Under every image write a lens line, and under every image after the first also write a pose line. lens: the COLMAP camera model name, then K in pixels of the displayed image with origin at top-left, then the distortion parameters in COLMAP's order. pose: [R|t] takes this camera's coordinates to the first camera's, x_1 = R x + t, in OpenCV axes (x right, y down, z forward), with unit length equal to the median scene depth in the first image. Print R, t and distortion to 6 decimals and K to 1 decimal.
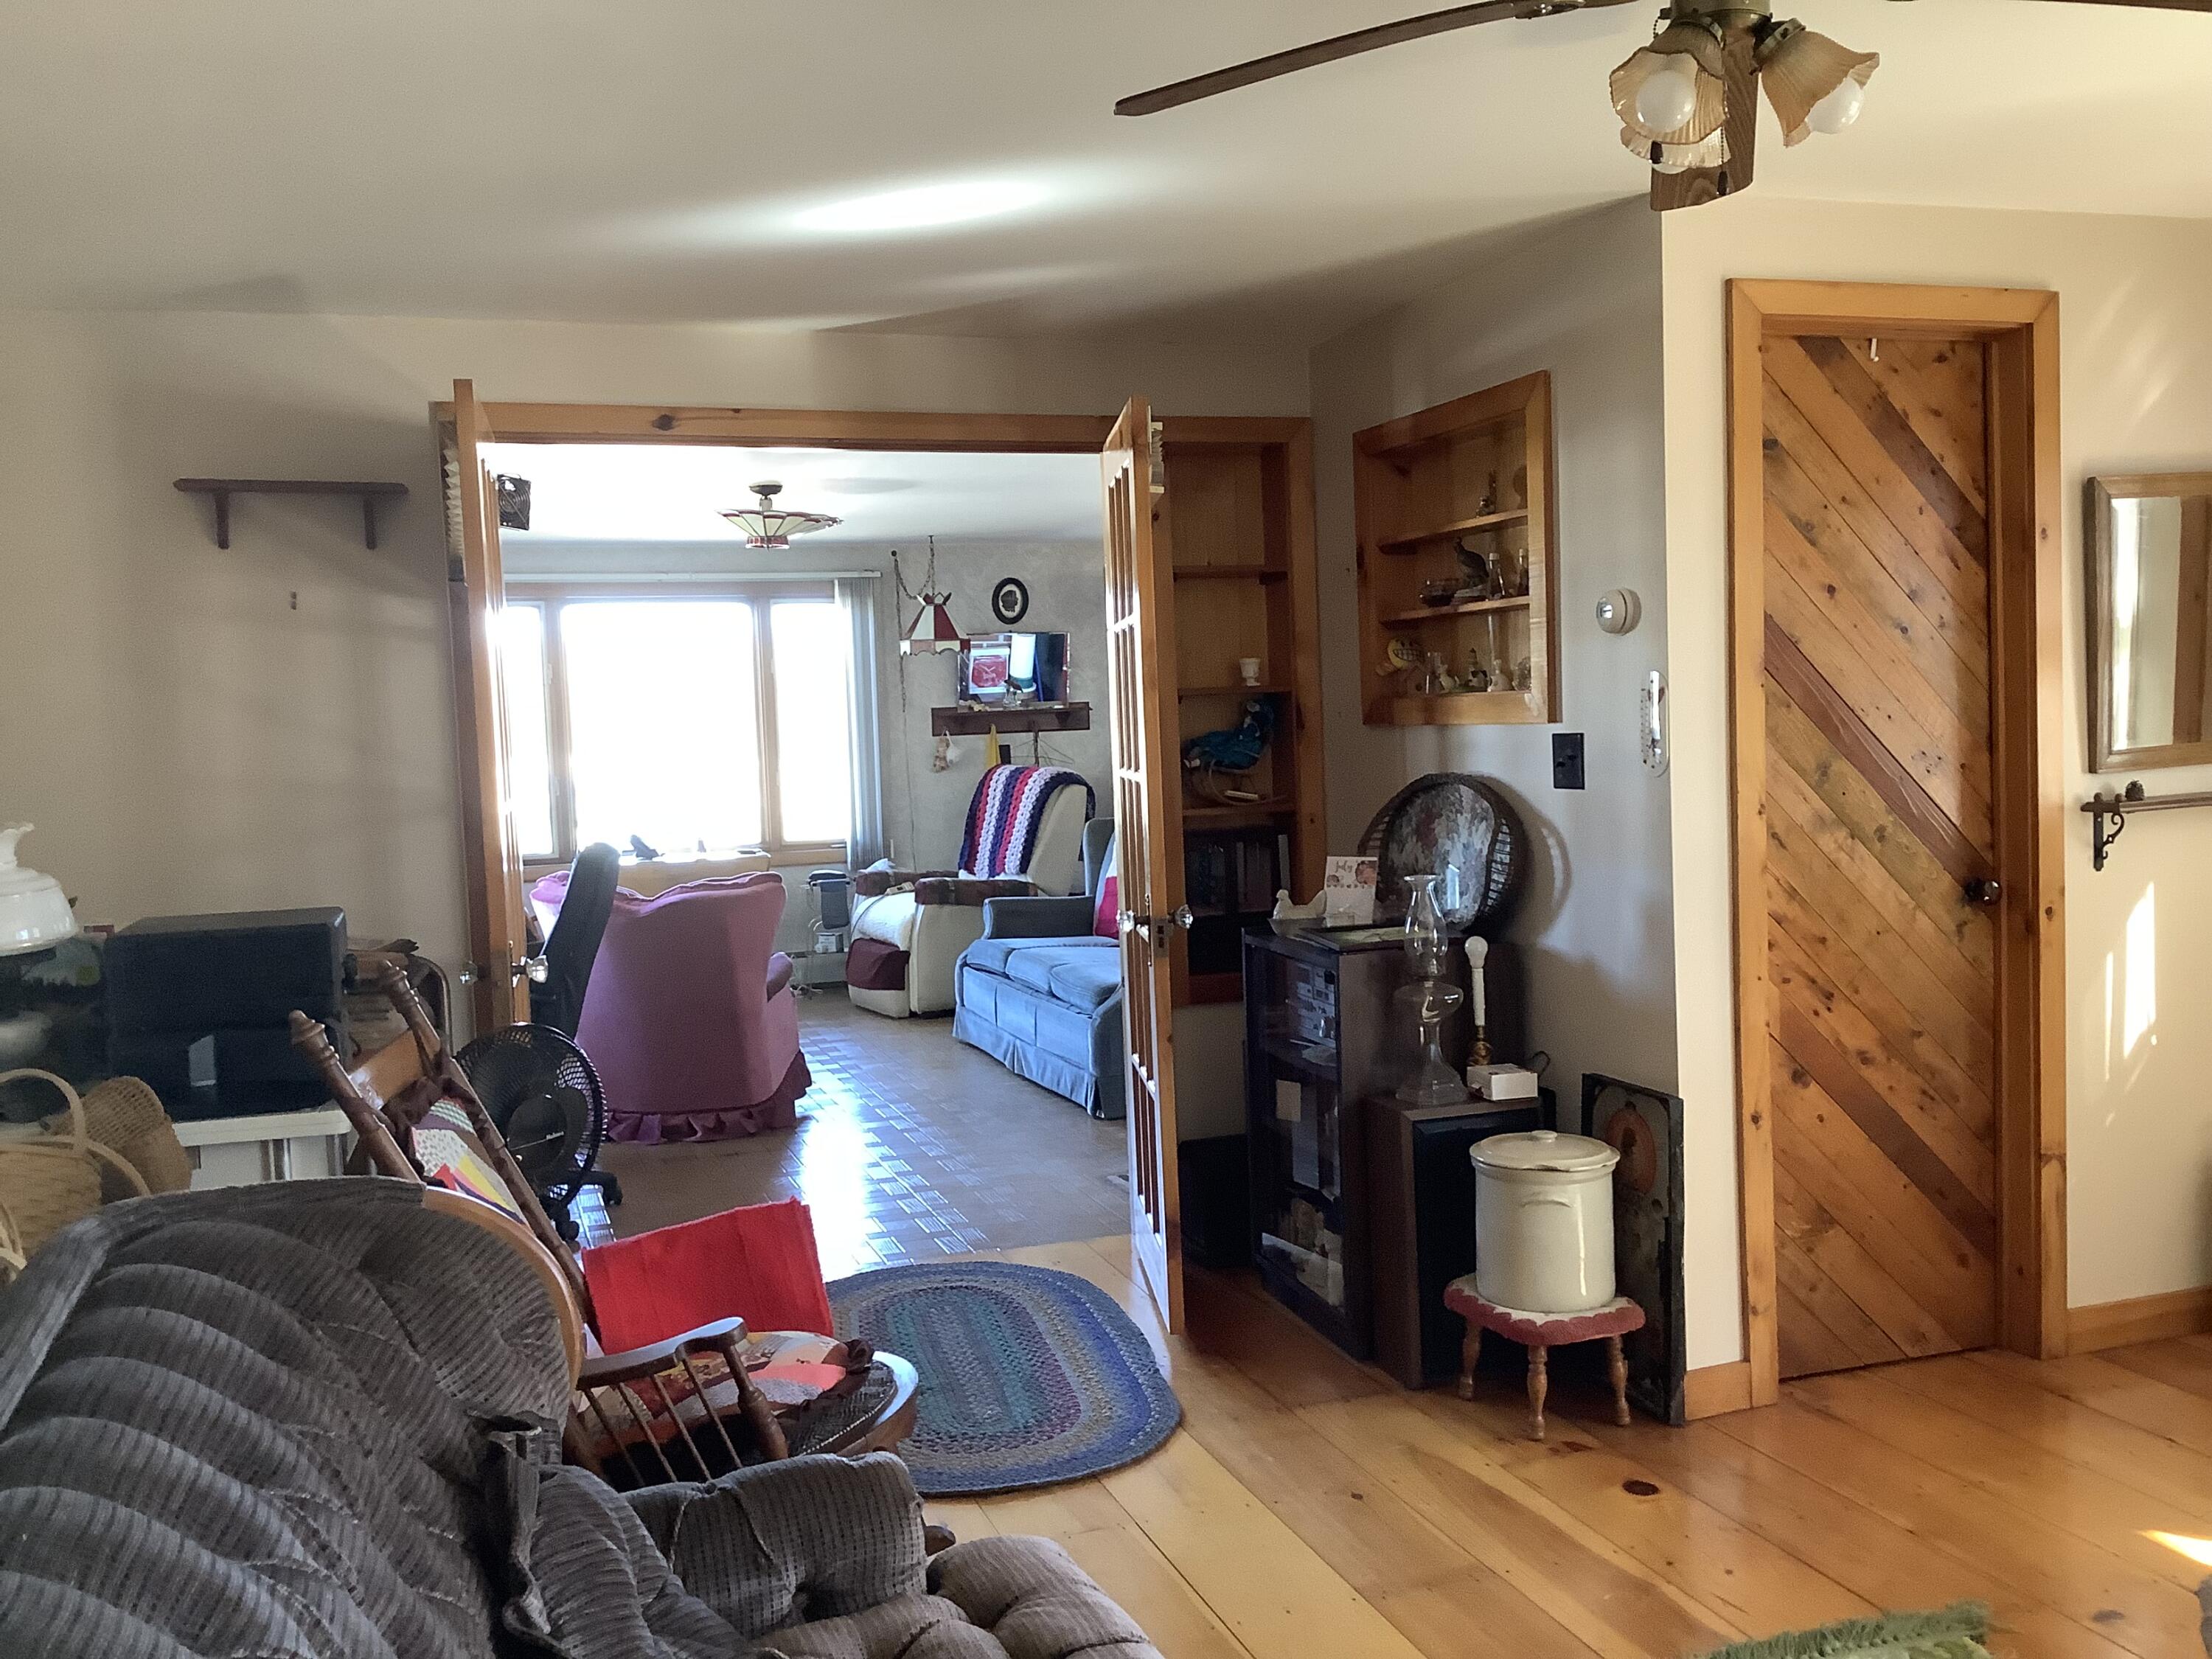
lens RADIAL K [[1994.7, 0, 1118.1], [0, 1994.7, 831.8], [0, 0, 1]] dist [0.119642, -0.272255]
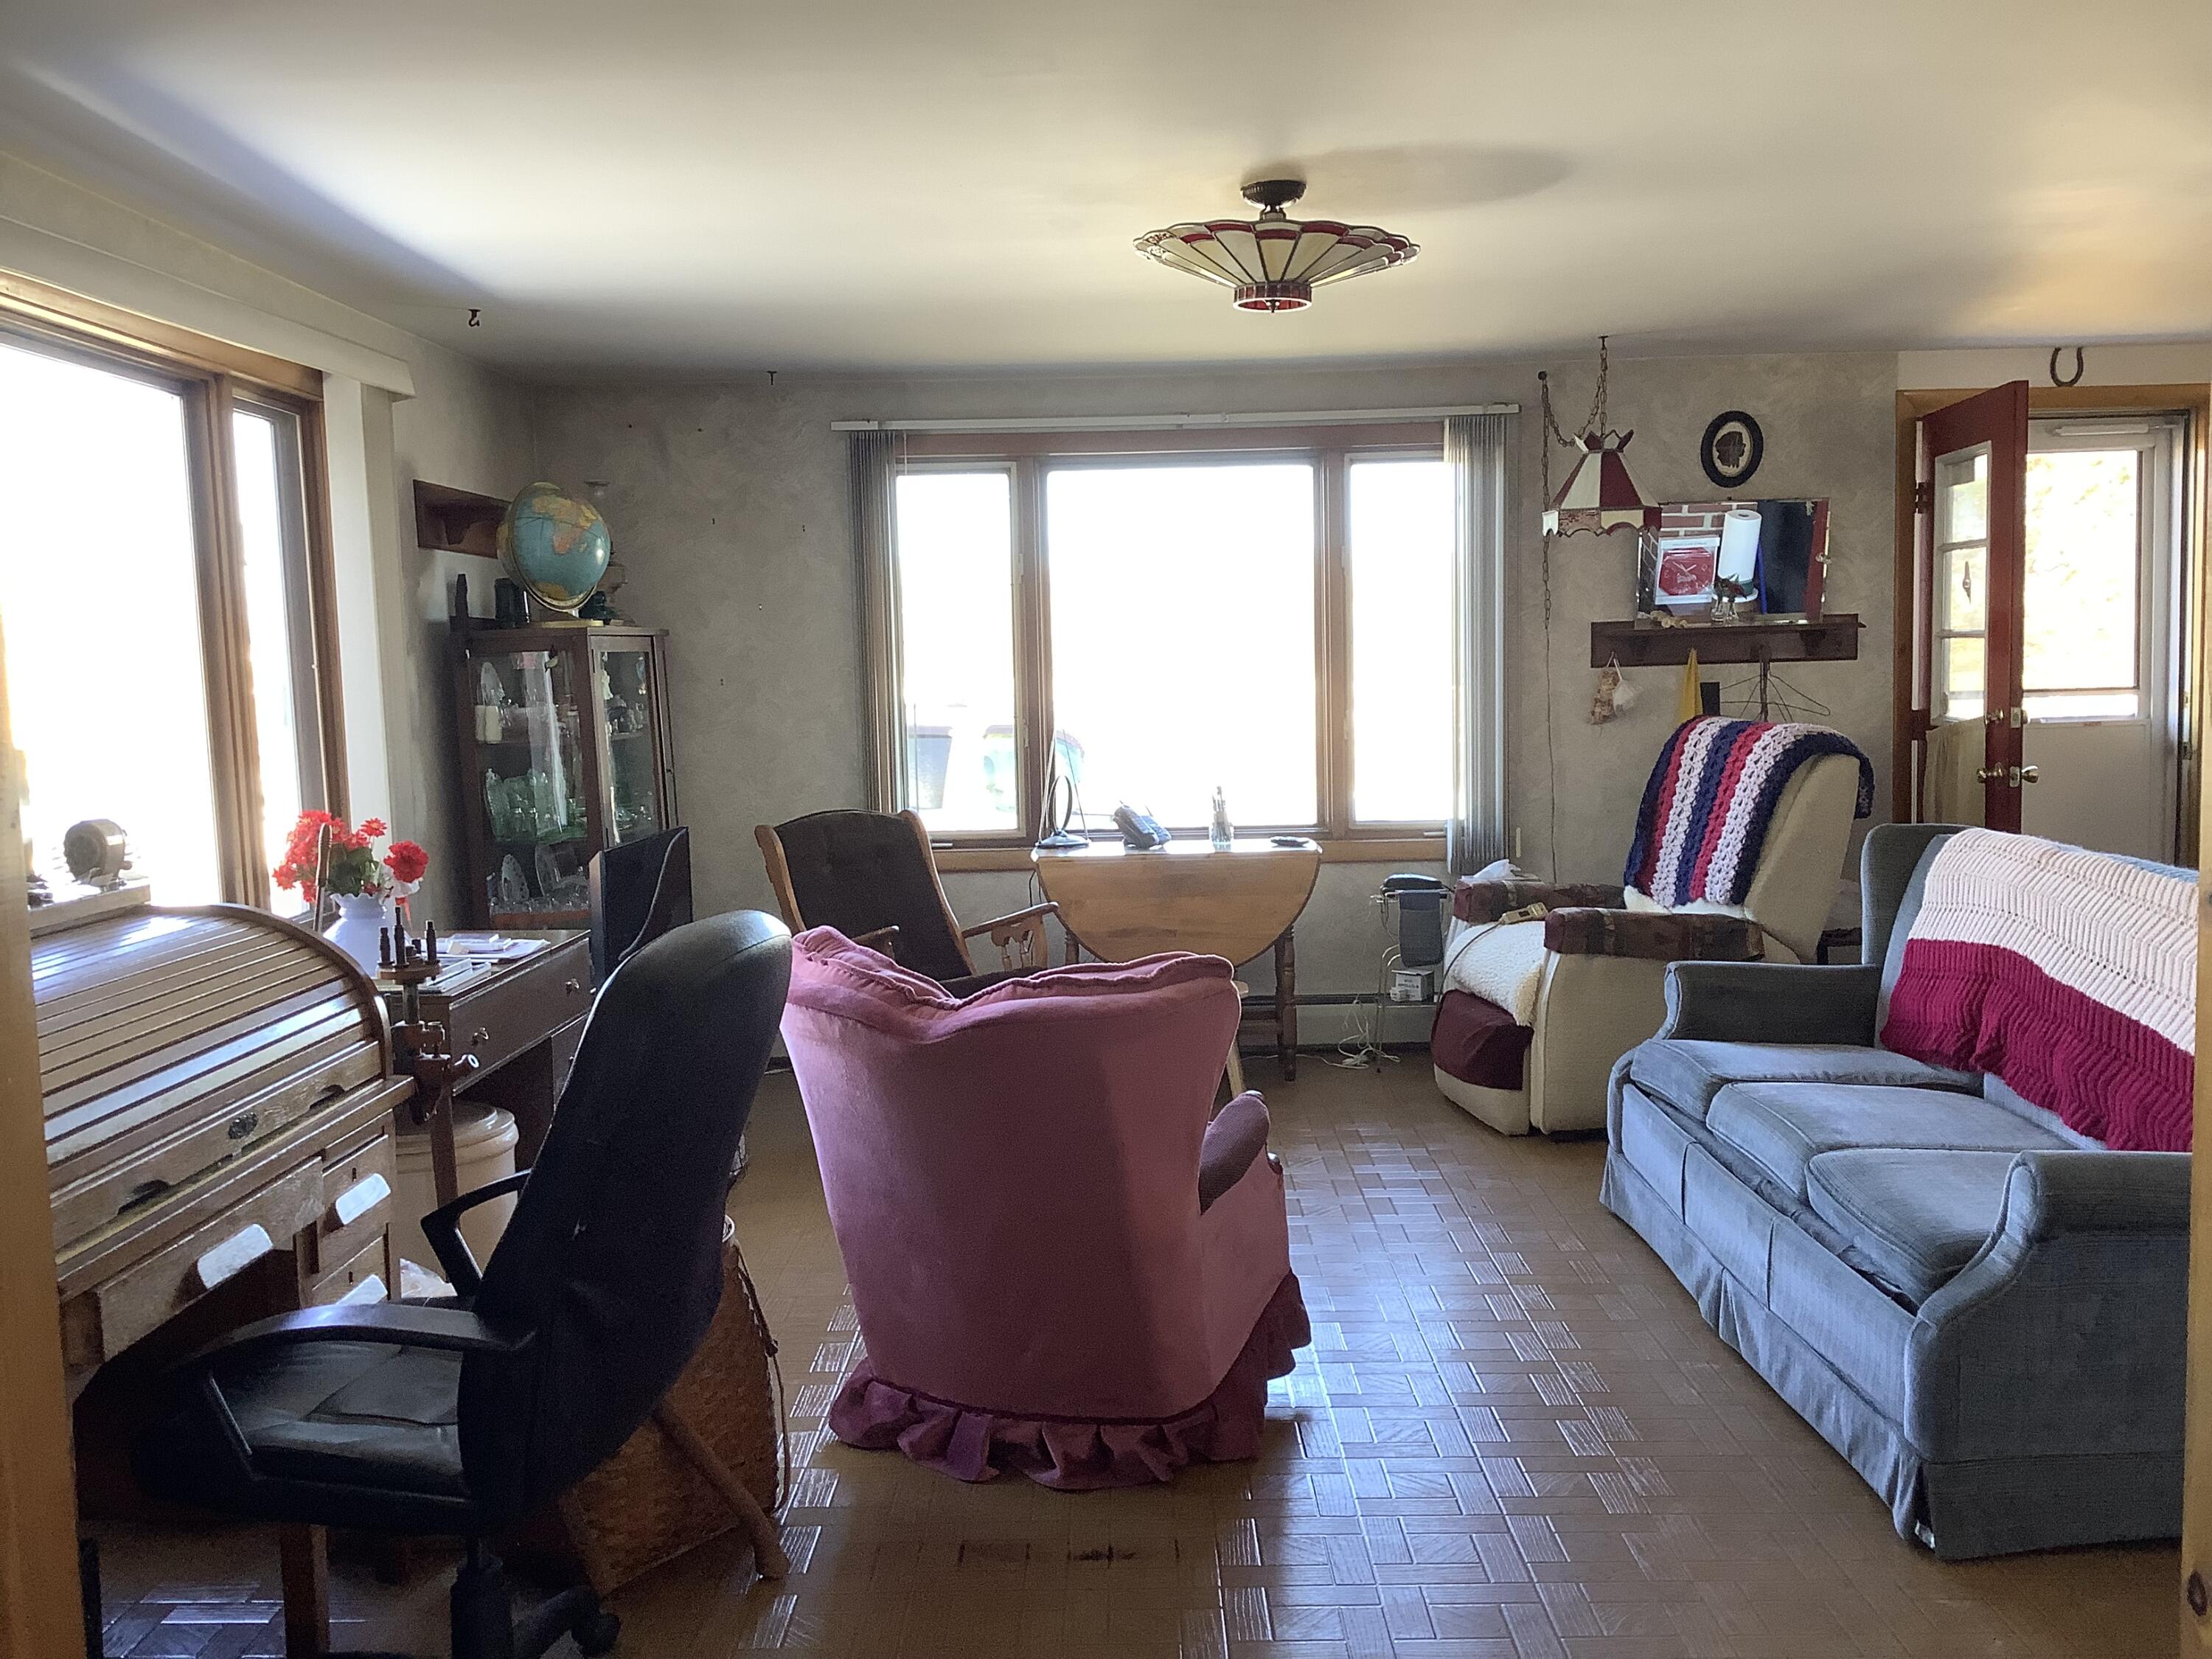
lens RADIAL K [[1952.1, 0, 1097.6], [0, 1952.1, 835.2], [0, 0, 1]] dist [0.114272, -0.206475]
pose [[0.940408, 0.044780, -0.337087, -0.028857], [-0.030810, 0.998434, 0.046683, -0.020018], [0.338650, -0.033515, 0.940315, 0.377132]]
